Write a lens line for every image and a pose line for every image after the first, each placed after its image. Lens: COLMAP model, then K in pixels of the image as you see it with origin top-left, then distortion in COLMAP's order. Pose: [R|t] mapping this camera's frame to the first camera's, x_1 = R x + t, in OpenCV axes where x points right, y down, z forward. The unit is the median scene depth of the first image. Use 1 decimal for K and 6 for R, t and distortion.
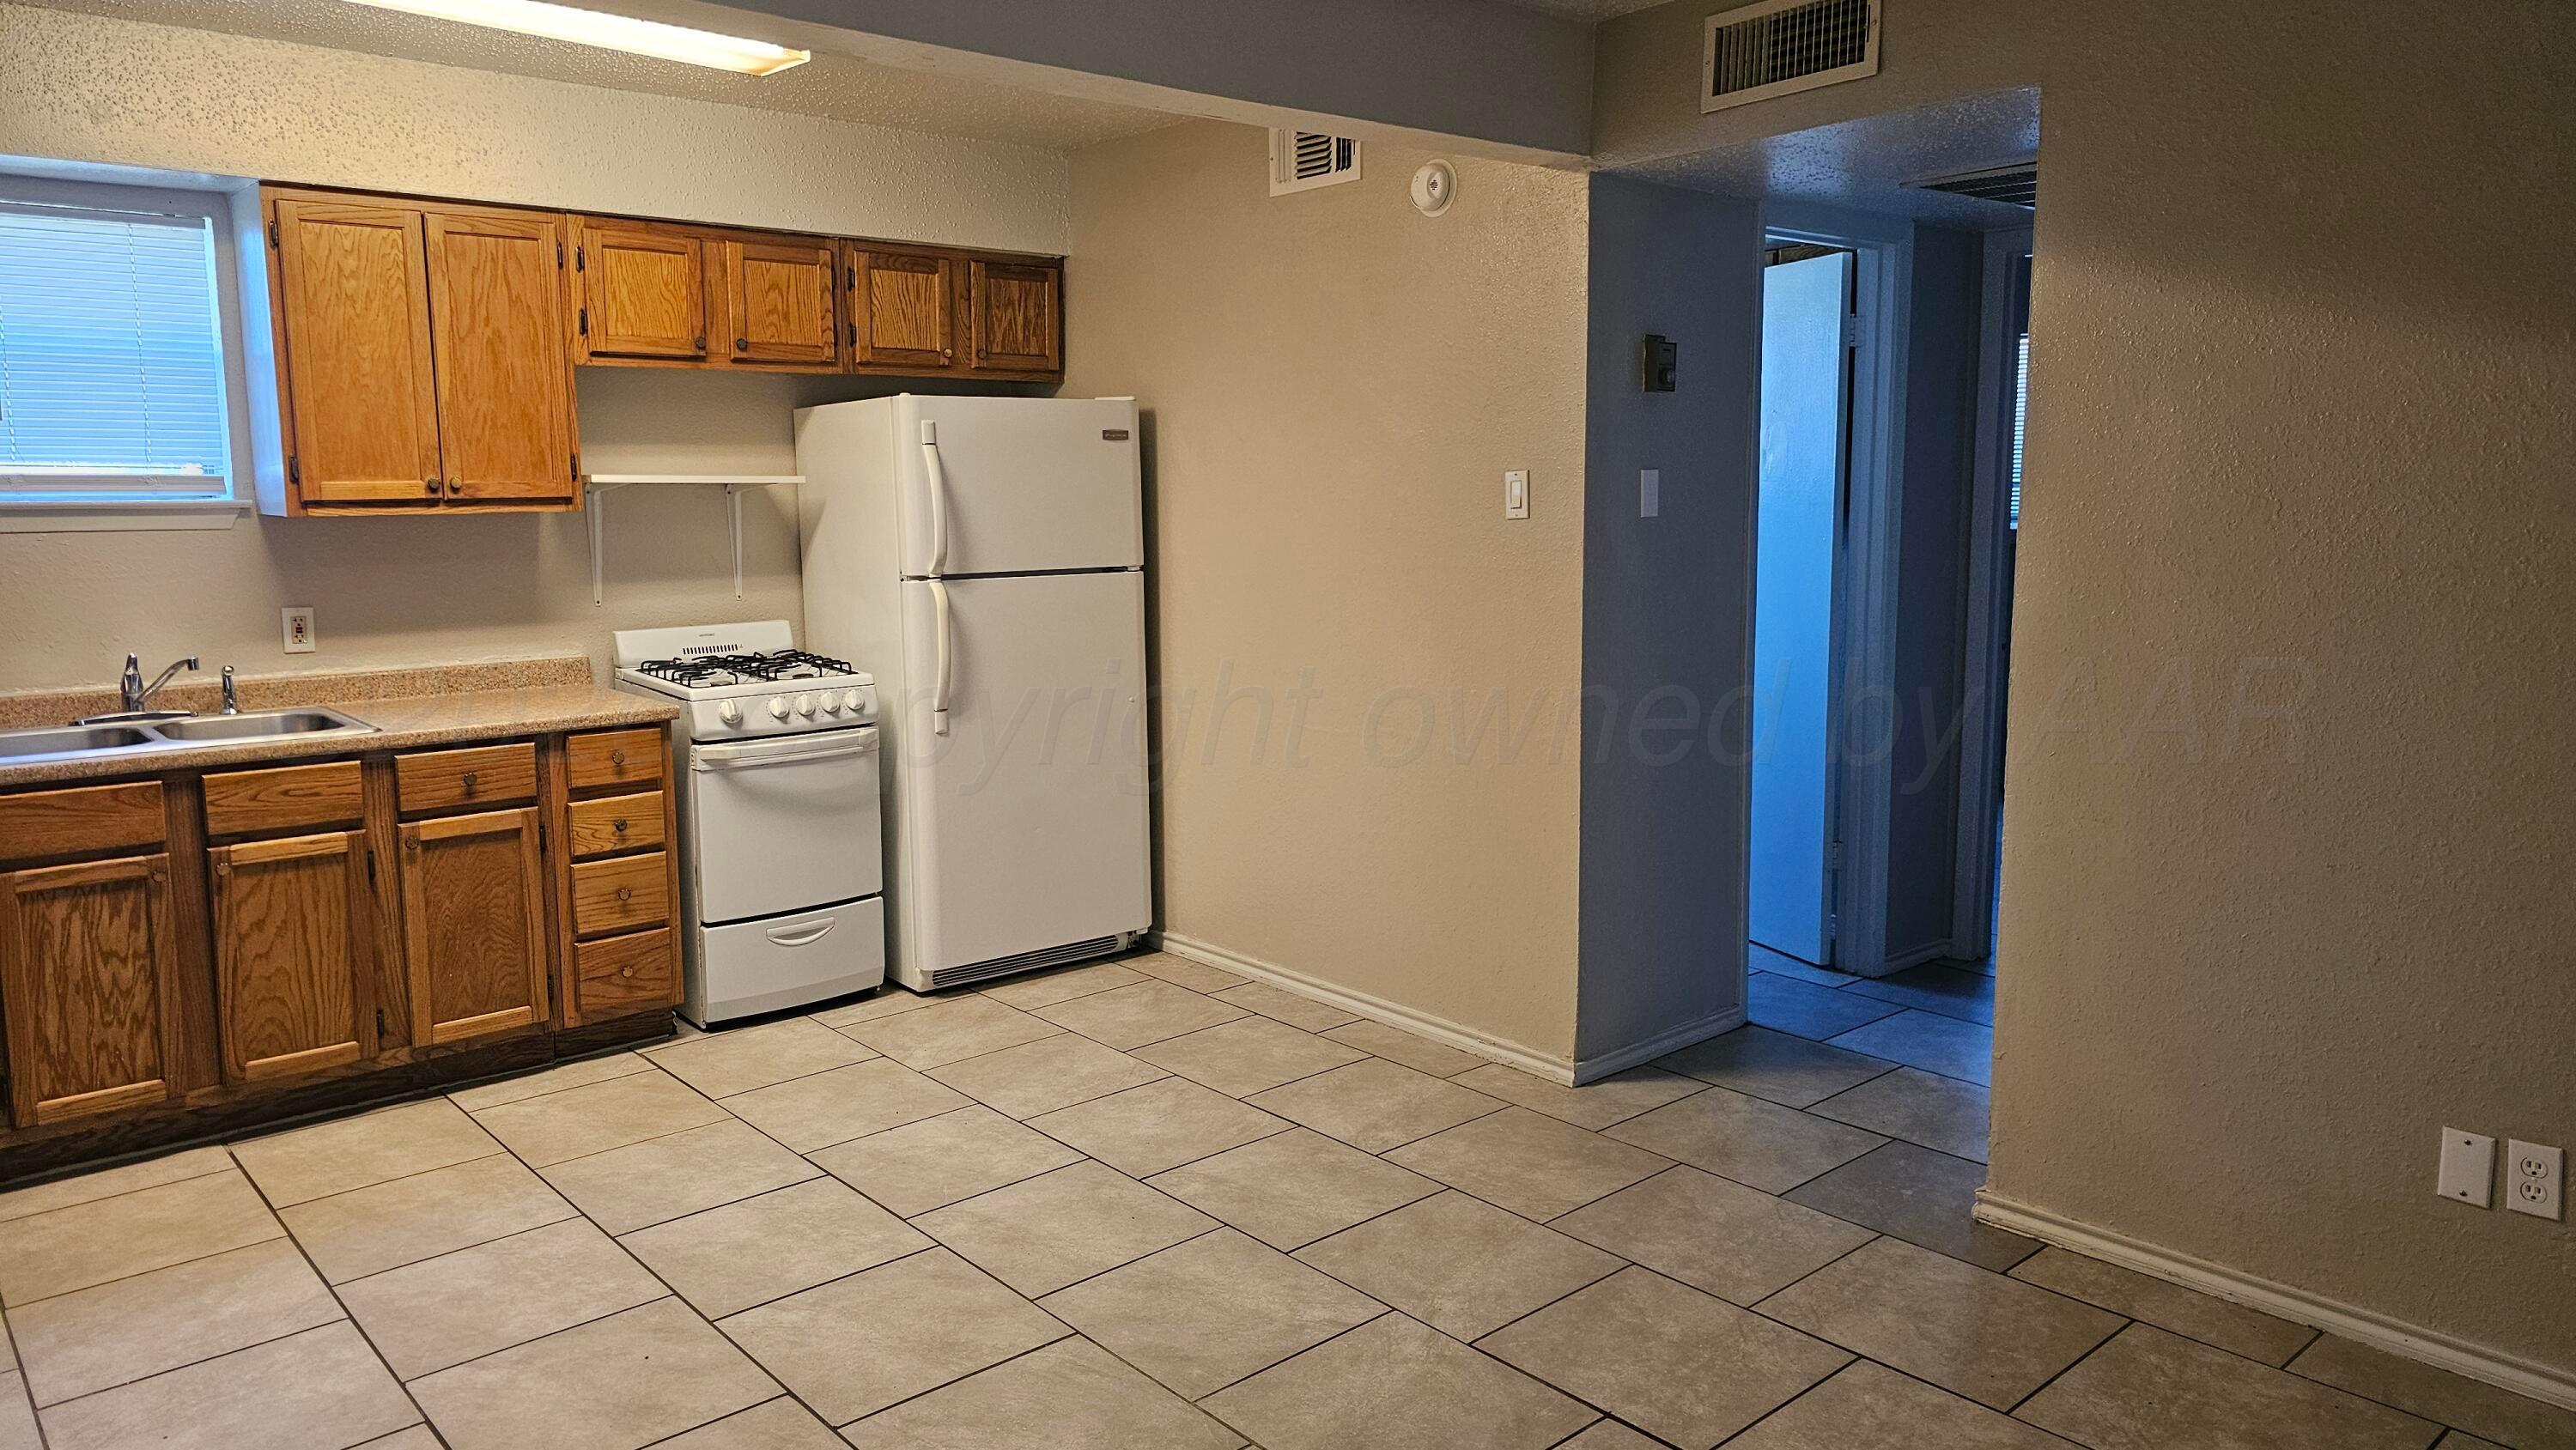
lens RADIAL K [[1719.1, 0, 1282.5], [0, 1719.1, 712.8], [0, 0, 1]] dist [0.082899, -0.092737]
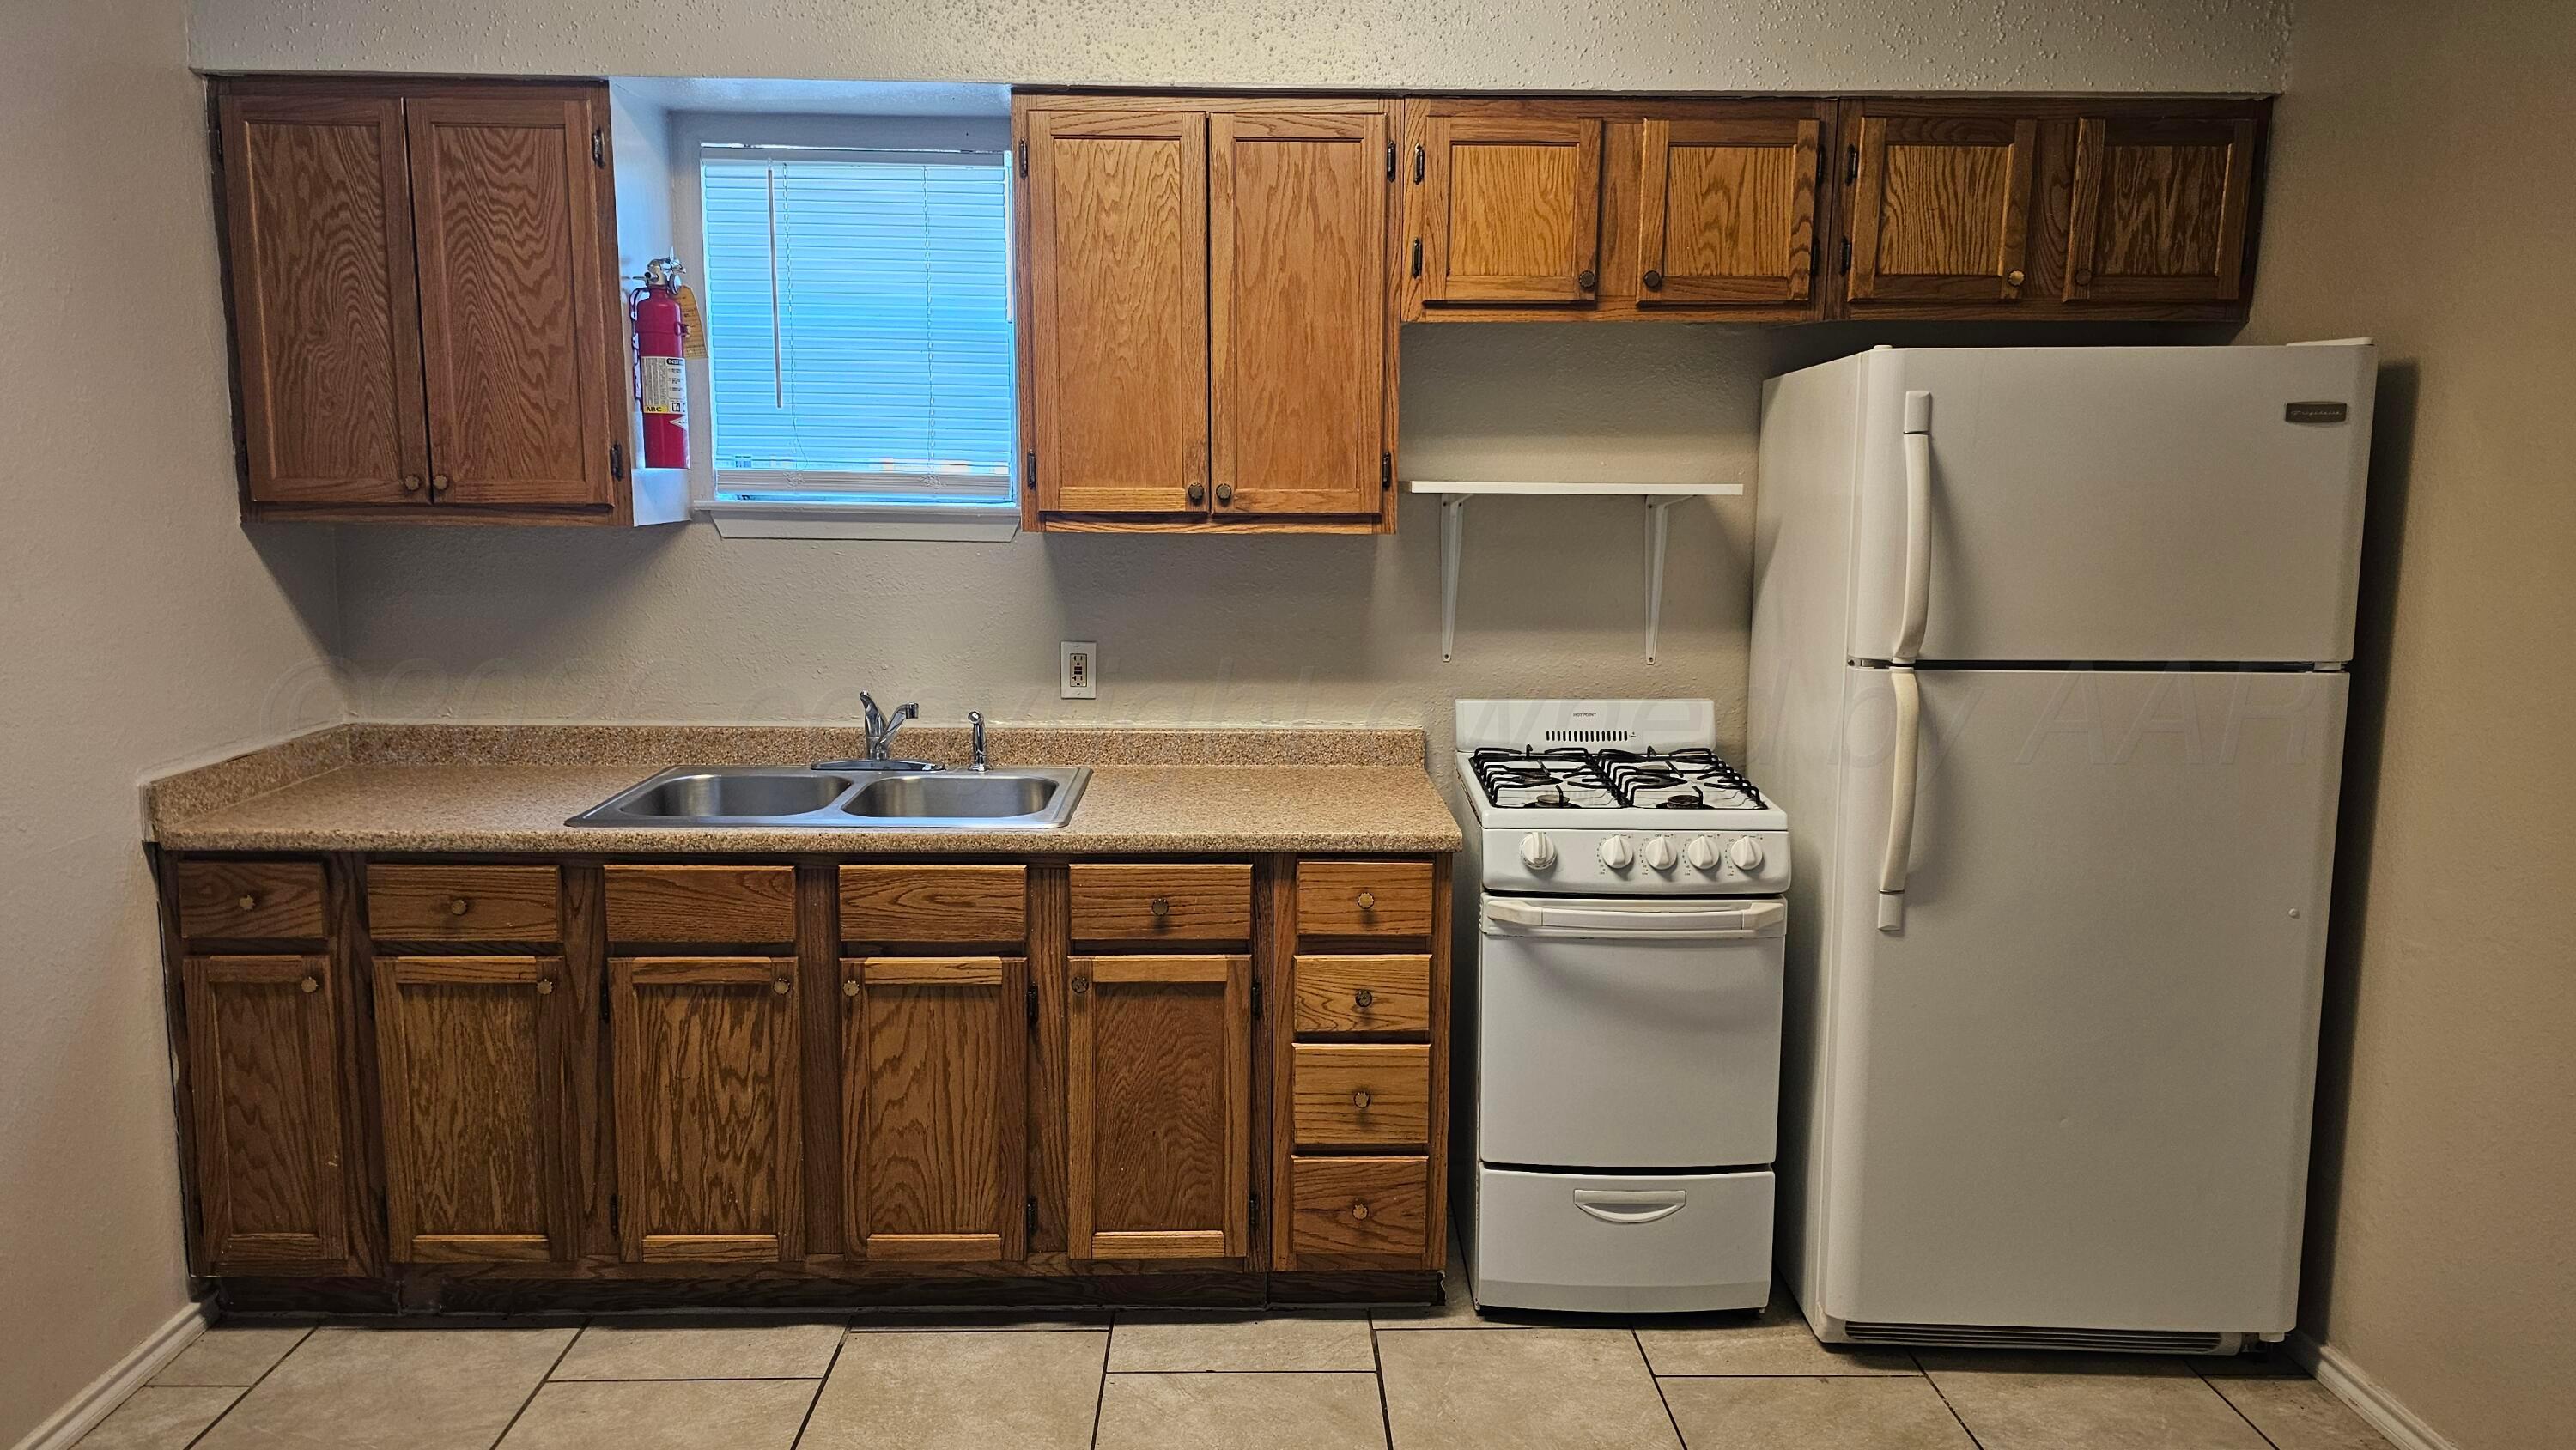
lens RADIAL K [[1719.1, 0, 1282.5], [0, 1719.1, 712.8], [0, 0, 1]] dist [0.082899, -0.092737]
pose [[0.766835, 0.103873, -0.633384, 0.008936], [-0.100592, 0.994073, 0.041237, -0.070046], [0.633913, 0.032091, 0.772738, 0.452782]]
